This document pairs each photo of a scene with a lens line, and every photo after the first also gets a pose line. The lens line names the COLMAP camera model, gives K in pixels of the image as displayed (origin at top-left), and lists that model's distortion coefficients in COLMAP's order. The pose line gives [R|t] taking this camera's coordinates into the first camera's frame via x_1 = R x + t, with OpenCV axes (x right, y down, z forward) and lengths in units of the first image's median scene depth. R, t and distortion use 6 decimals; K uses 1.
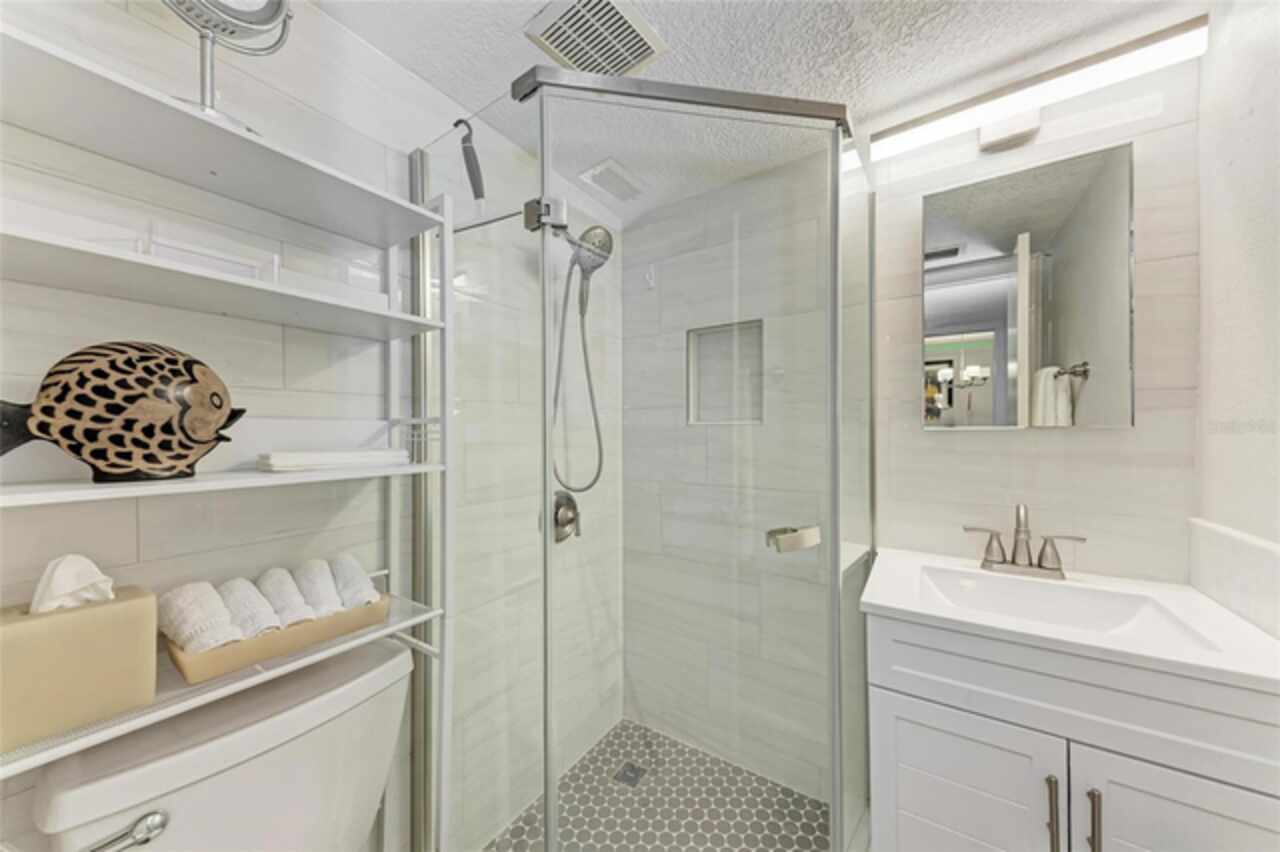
lens RADIAL K [[431.4, 0, 647.8], [0, 431.4, 430.6], [0, 0, 1]] dist [0.000280, -0.000211]
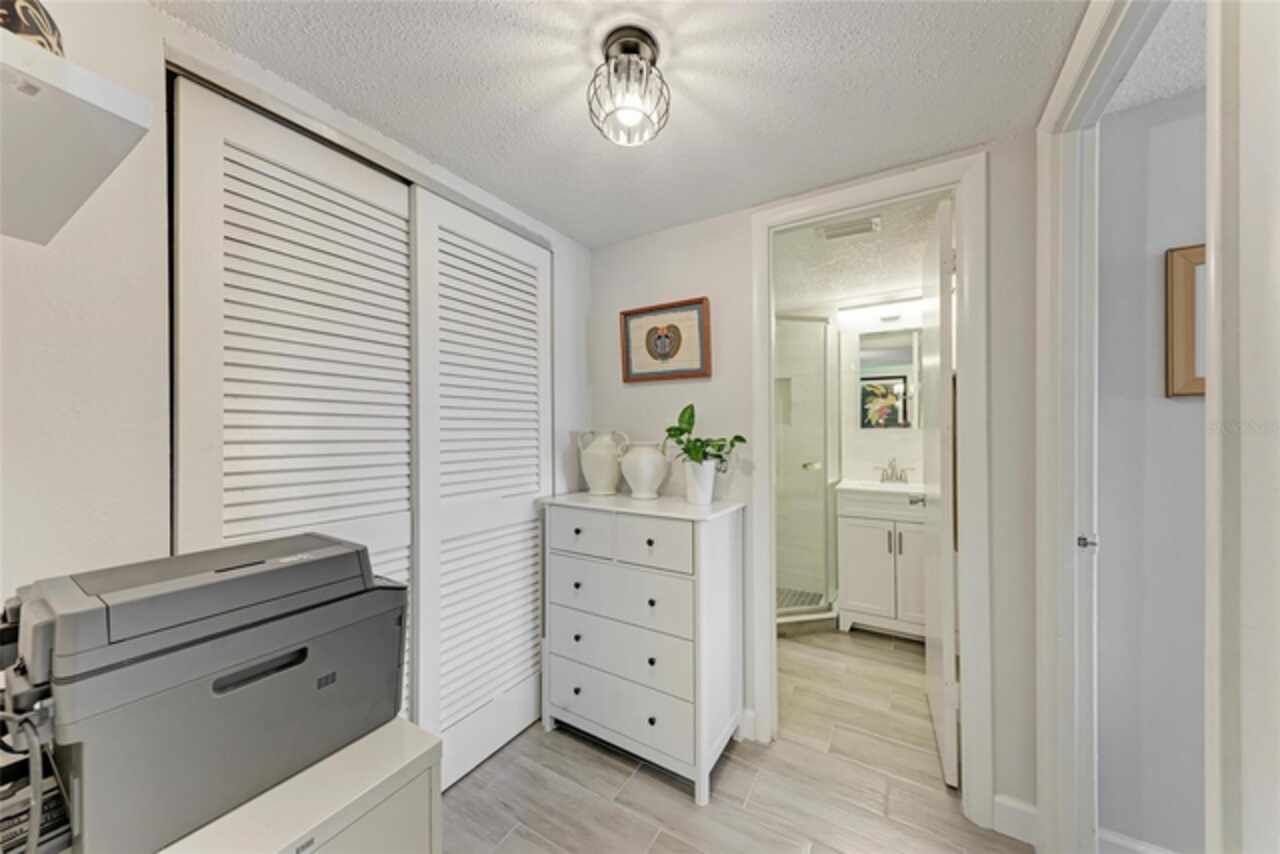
lens RADIAL K [[431.4, 0, 647.8], [0, 431.4, 431.6], [0, 0, 1]] dist [0.000280, -0.000211]
pose [[0.999171, -0.004525, 0.040465, -0.781886], [0.004559, 0.999989, -0.000737, 0.004896], [-0.040462, 0.000921, 0.999181, -1.643724]]
